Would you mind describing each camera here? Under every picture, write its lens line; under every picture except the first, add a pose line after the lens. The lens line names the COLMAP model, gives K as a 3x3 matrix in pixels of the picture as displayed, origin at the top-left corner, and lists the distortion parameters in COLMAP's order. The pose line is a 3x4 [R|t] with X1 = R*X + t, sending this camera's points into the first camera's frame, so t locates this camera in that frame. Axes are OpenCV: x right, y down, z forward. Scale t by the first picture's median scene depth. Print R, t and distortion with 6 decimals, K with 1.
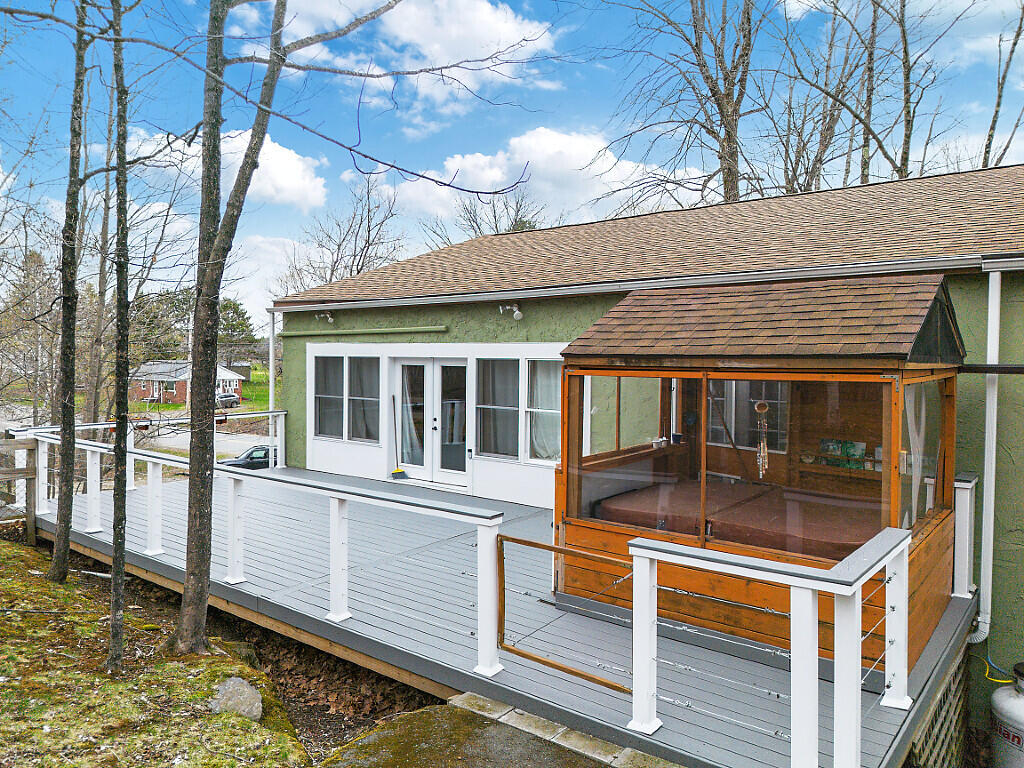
lens RADIAL K [[735.6, 0, 514.3], [0, 735.6, 371.5], [0, 0, 1]] dist [0.045486, -0.002350]
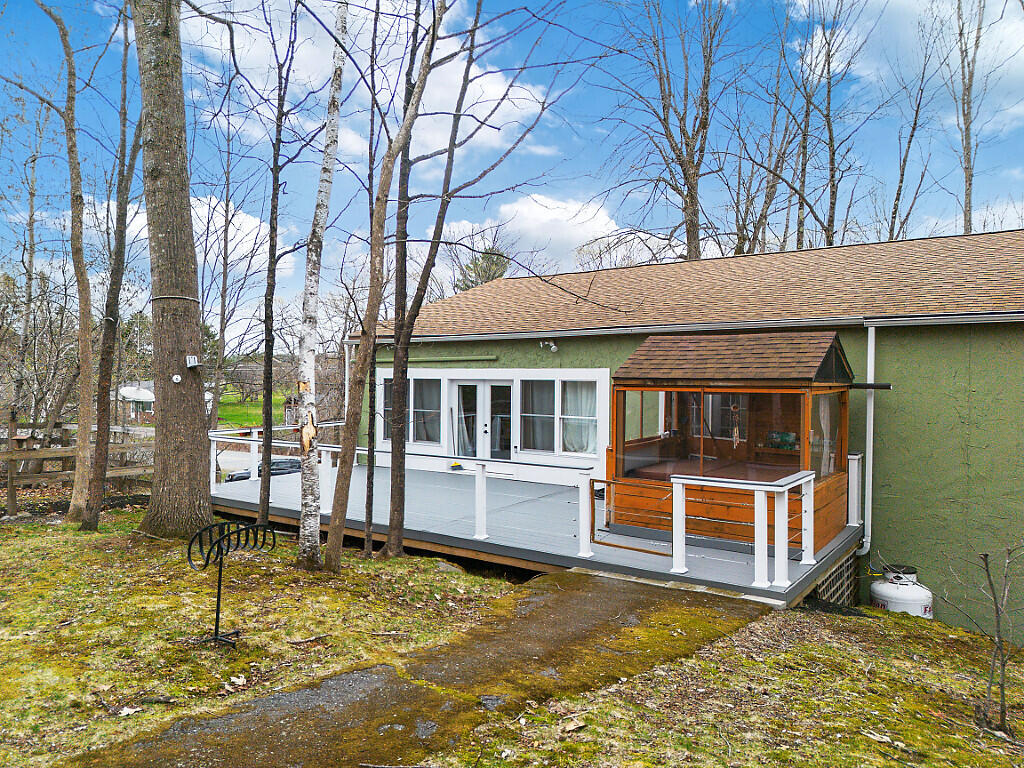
lens RADIAL K [[720.4, 0, 512.0], [0, 720.4, 384.0], [0, 0, 1]] dist [0.058888, 0.000584]
pose [[0.998499, -0.001788, 0.054745, -0.148993], [0.002358, 0.999944, -0.010333, 0.004034], [-0.054723, 0.010447, 0.998447, -0.355712]]
